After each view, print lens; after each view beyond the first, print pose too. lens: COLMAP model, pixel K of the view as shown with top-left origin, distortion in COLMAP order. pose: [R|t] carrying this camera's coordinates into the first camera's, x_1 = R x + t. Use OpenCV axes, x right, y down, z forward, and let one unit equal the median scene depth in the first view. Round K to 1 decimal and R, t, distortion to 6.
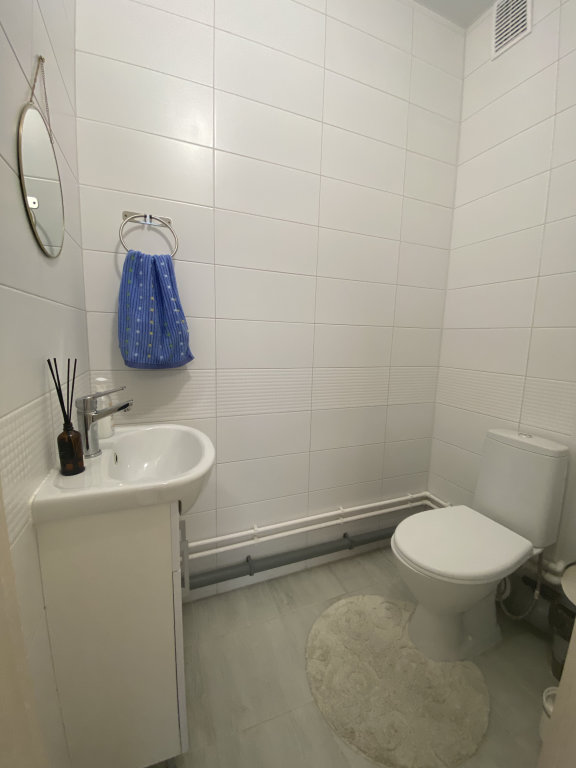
lens RADIAL K [[314.3, 0, 288.8], [0, 314.3, 383.9], [0, 0, 1]] dist [-0.005413, -0.006122]
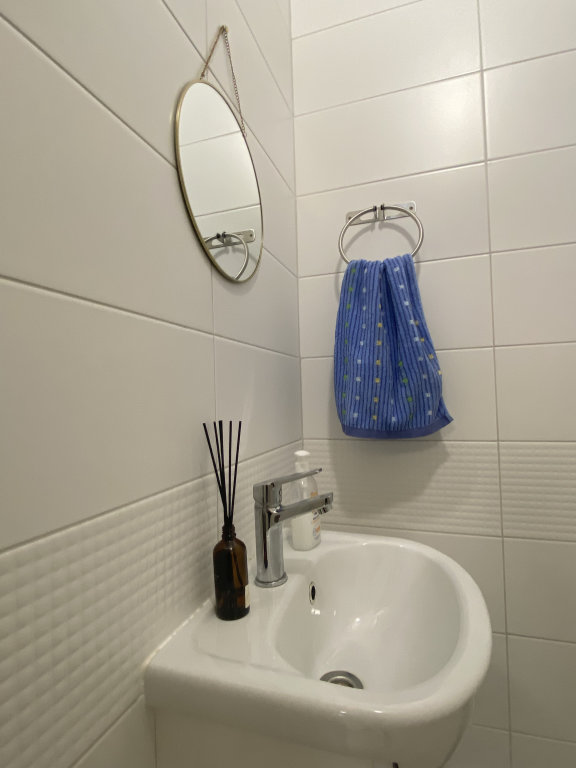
lens RADIAL K [[418.5, 0, 290.2], [0, 418.5, 386.2], [0, 0, 1]] dist [0.036228, -0.006563]
pose [[0.755824, -0.066073, -0.651433, -0.033719], [-0.044140, 0.987491, -0.151372, -0.017968], [0.653286, 0.143165, 0.743452, 0.277561]]
